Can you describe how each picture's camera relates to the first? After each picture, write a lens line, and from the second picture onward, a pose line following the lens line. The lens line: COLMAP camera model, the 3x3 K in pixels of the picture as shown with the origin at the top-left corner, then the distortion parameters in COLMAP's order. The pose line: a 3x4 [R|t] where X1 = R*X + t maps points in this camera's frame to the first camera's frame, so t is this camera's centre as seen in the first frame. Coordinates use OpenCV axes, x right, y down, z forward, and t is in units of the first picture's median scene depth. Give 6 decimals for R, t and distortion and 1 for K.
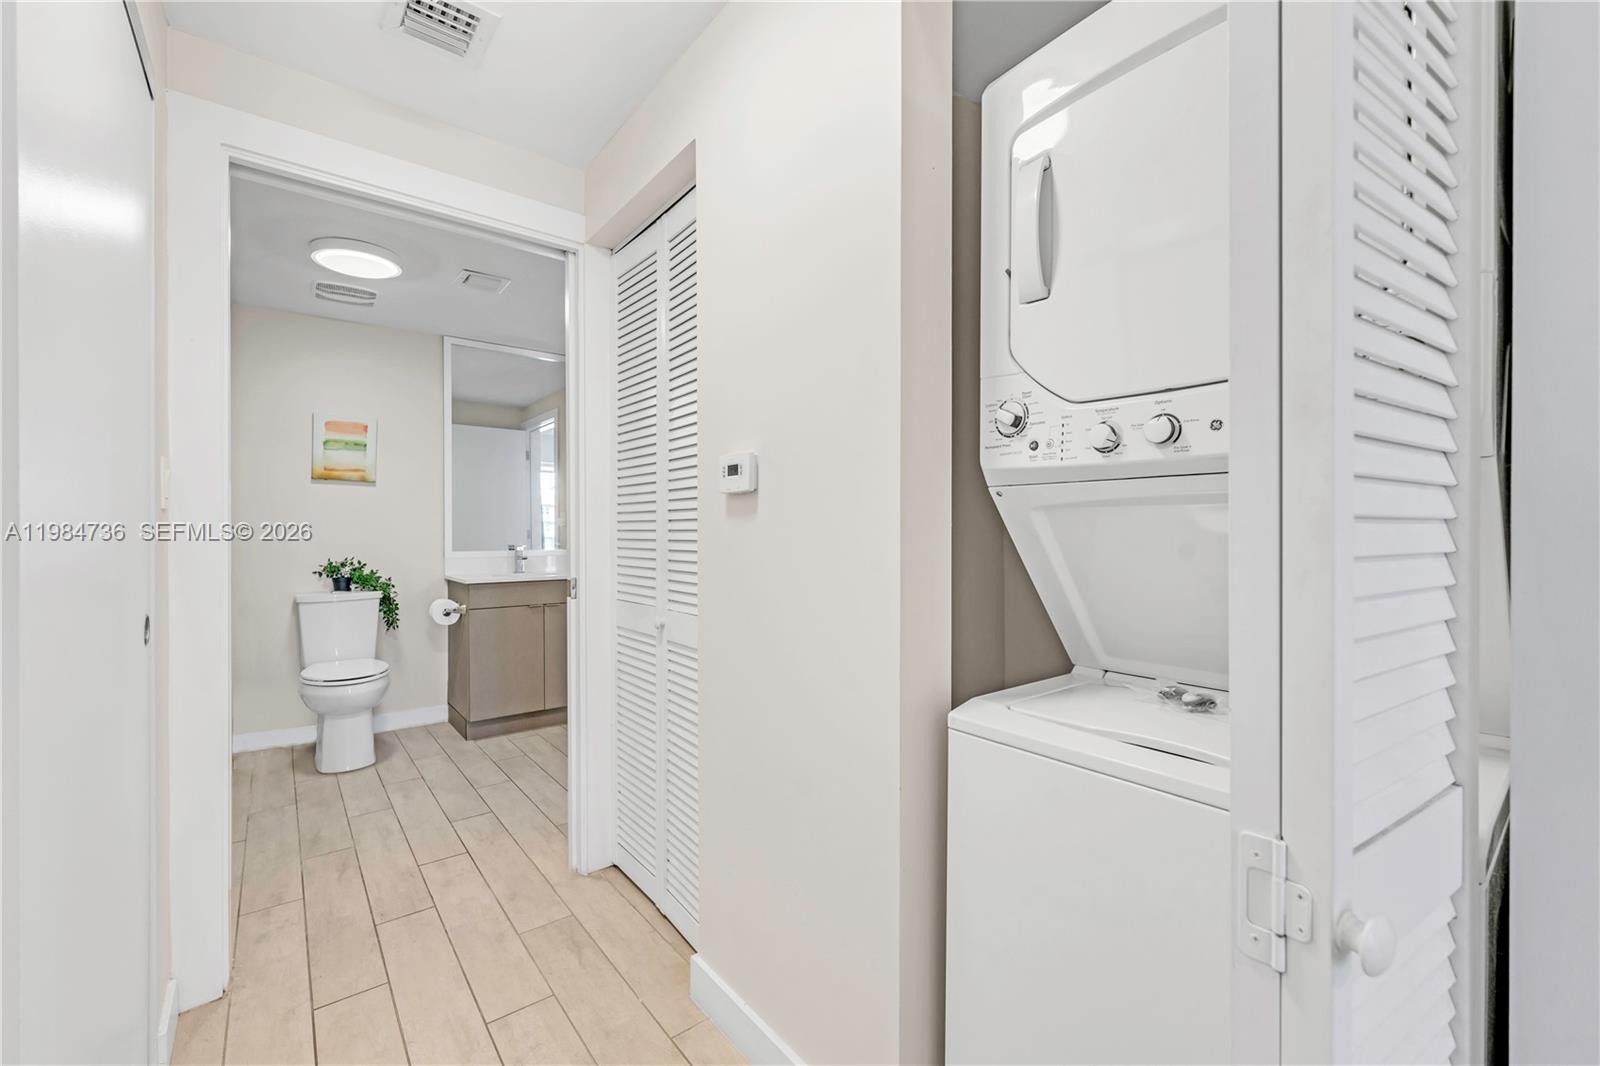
lens RADIAL K [[664.1, 0, 805.0], [0, 664.1, 533.6], [0, 0, 1]] dist [0.002712, 0.000897]
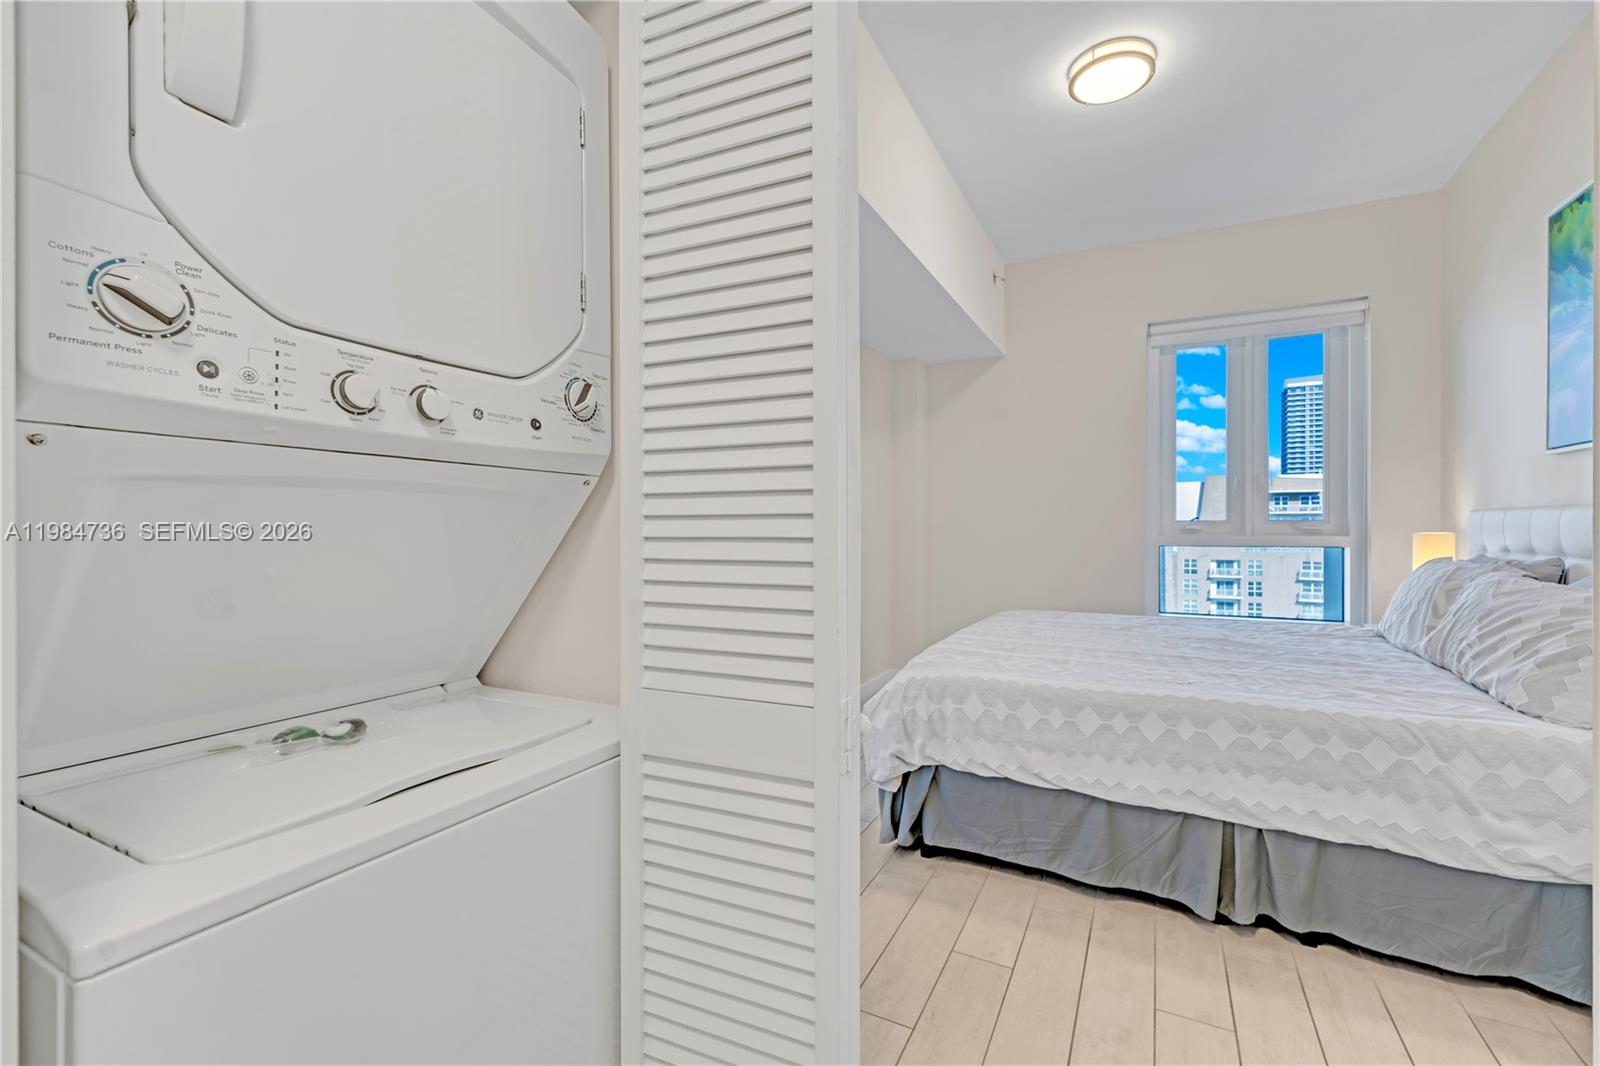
lens RADIAL K [[664.1, 0, 781.6], [0, 664.1, 525.8], [0, 0, 1]] dist [0.002712, 0.000897]
pose [[-0.398628, -0.003311, 0.917107, -0.460661], [0.000578, 0.999992, 0.003862, -0.002146], [-0.917112, 0.002069, -0.398623, 0.982268]]
